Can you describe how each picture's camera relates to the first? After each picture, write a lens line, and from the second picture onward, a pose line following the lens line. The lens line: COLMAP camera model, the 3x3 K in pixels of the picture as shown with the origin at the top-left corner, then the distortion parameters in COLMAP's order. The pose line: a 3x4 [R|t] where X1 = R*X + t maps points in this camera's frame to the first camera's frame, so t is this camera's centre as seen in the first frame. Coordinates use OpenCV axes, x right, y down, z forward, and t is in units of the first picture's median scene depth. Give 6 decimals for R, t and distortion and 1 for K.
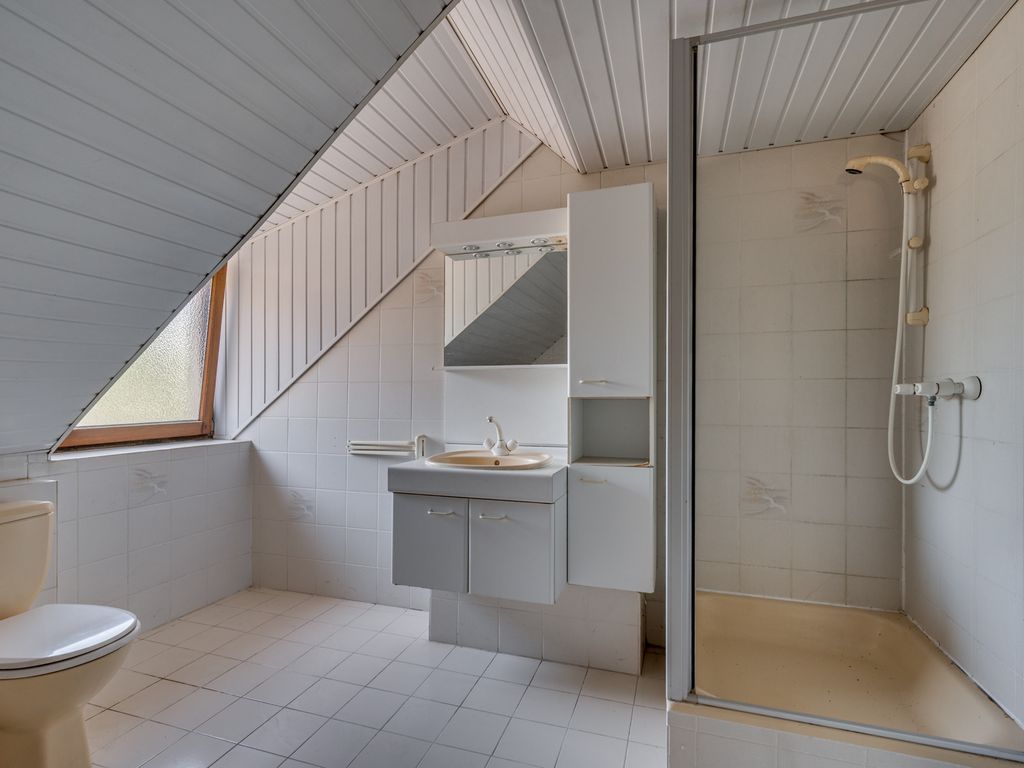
lens RADIAL K [[492.2, 0, 515.1], [0, 492.2, 398.3], [0, 0, 1]] dist [0.001542, 0.000577]
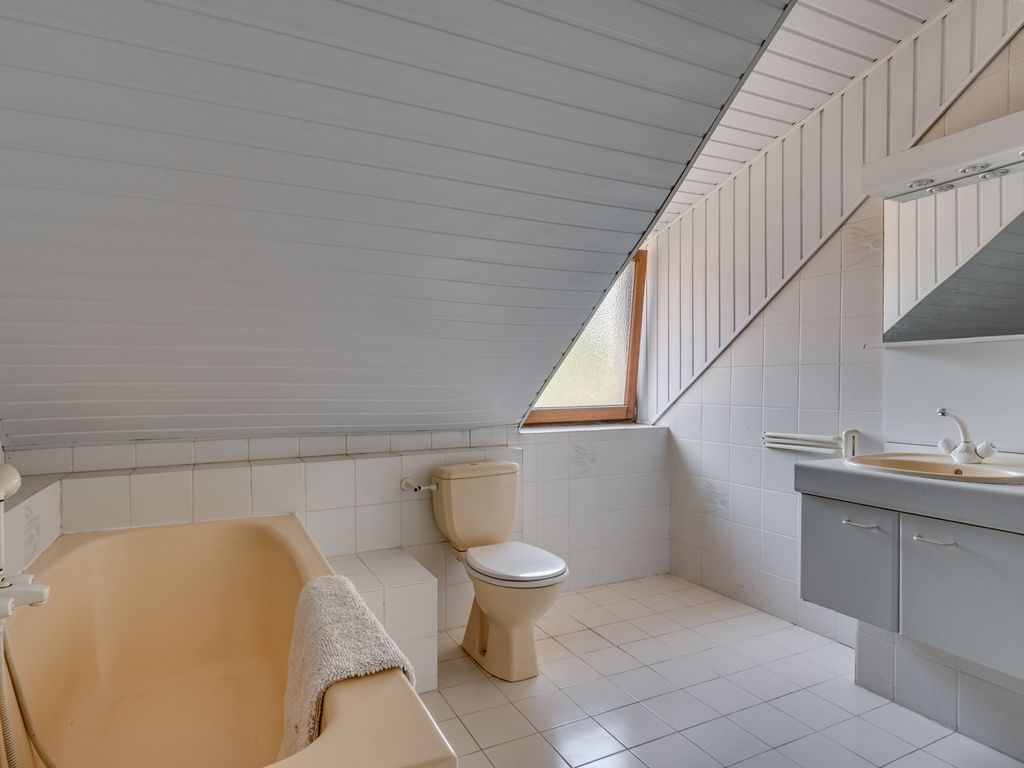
lens RADIAL K [[584.7, 0, 512.0], [0, 584.7, 384.0], [0, 0, 1]] dist [0.000233, 0.000190]
pose [[0.701648, -0.002051, -0.712521, 0.102642], [0.001827, 0.999998, -0.001079, 0.000201], [0.712522, -0.000544, 0.701650, -0.065506]]
